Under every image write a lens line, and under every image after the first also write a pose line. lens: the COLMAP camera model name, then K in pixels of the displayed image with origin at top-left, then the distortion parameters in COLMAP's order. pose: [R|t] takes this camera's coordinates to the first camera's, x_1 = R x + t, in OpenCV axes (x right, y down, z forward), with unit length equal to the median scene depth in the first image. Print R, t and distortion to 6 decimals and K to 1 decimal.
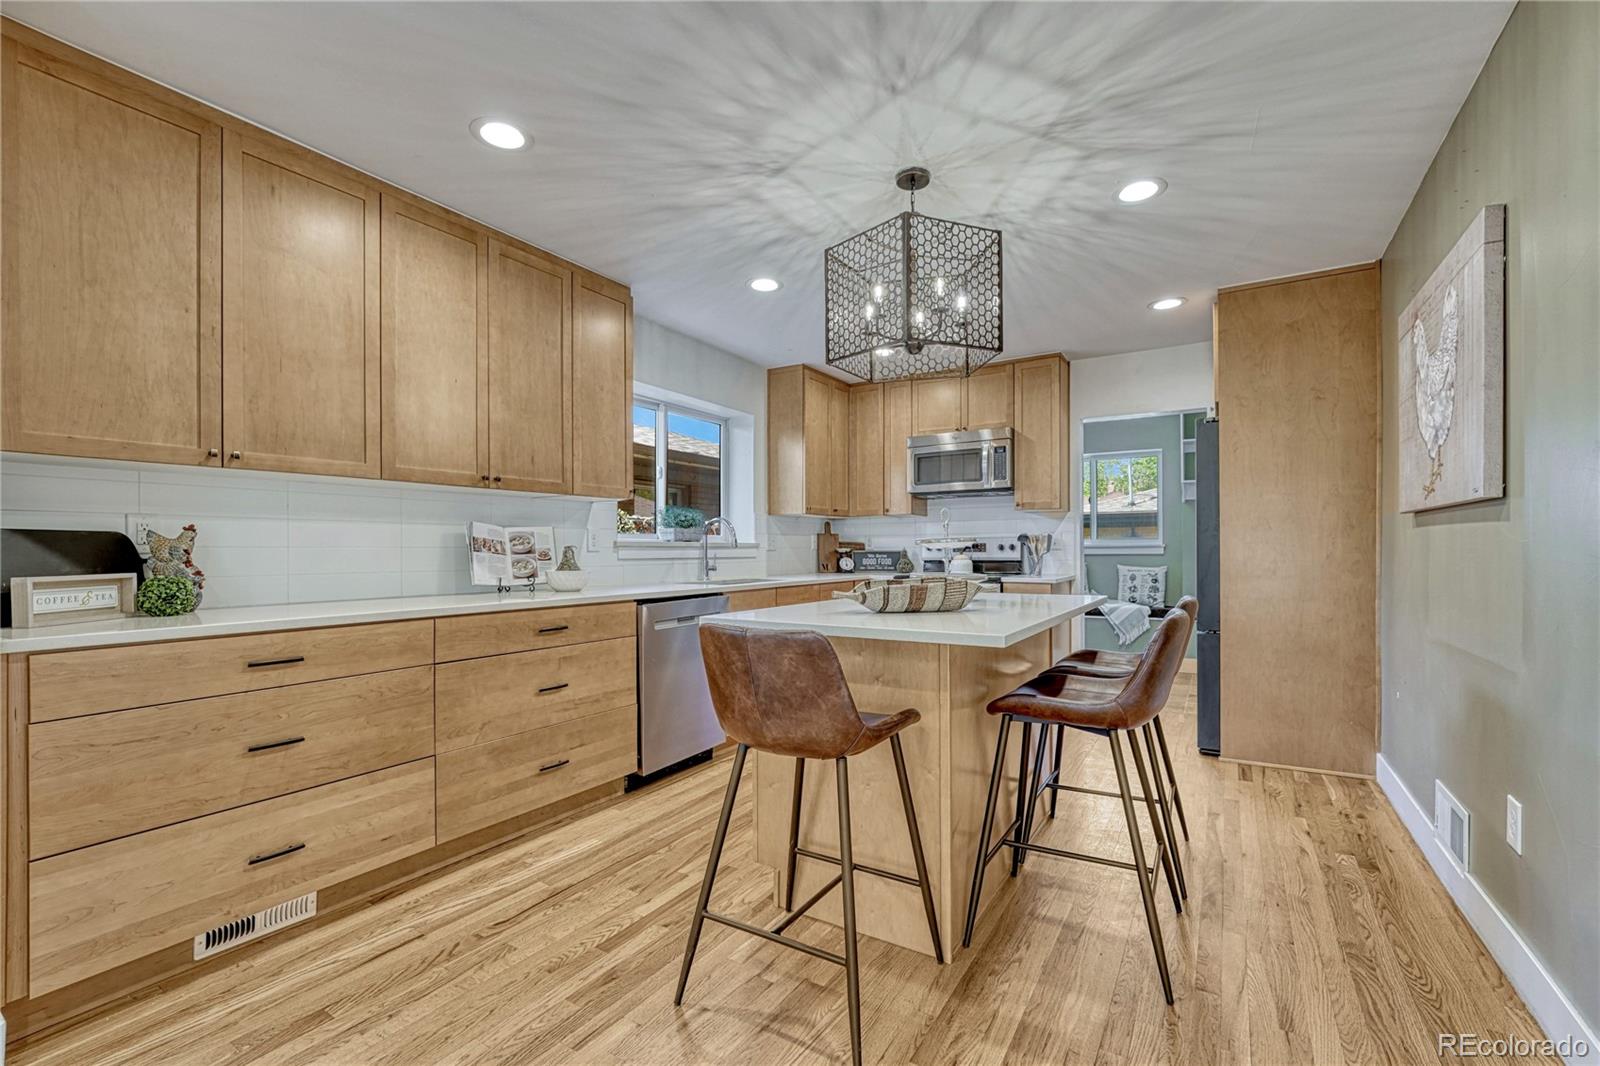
lens RADIAL K [[661.5, 0, 798.6], [0, 661.5, 552.5], [0, 0, 1]] dist [-0.016274, 0.003728]
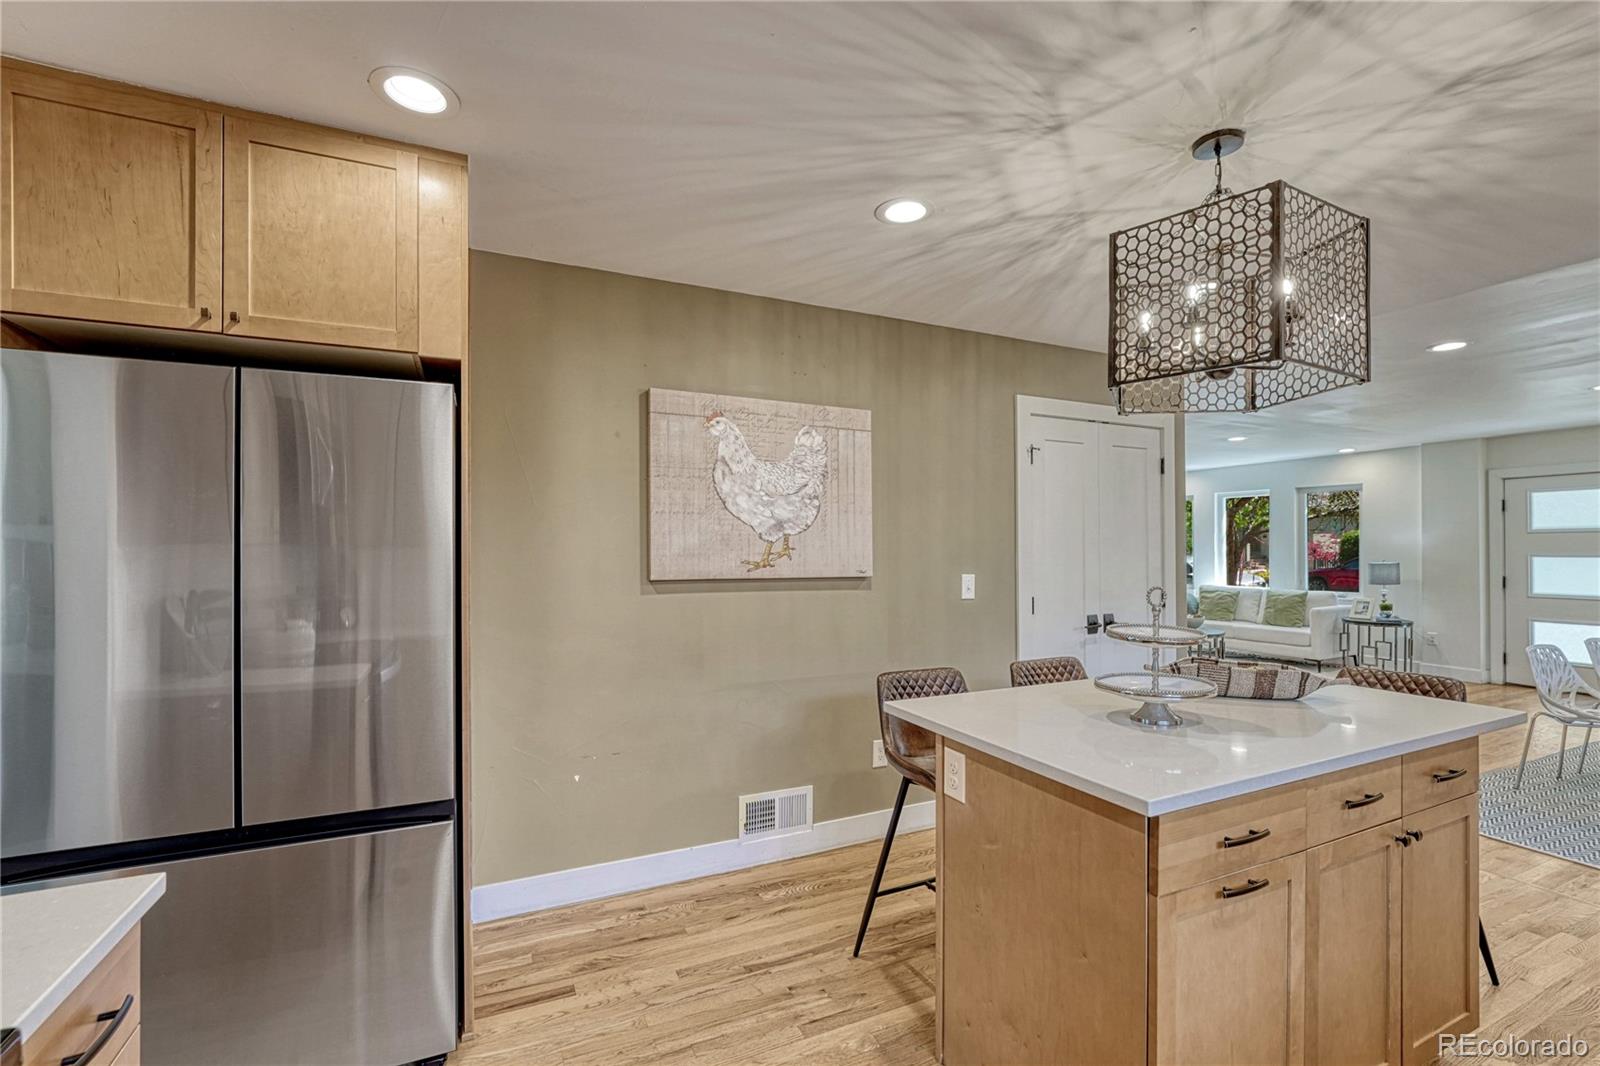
lens RADIAL K [[661.5, 0, 805.3], [0, 661.5, 545.0], [0, 0, 1]] dist [-0.016274, 0.003728]
pose [[-0.847858, 0.011546, 0.530098, 0.139772], [0.007166, 0.999921, -0.010318, -0.083093], [-0.530175, -0.004949, -0.847874, 1.426553]]
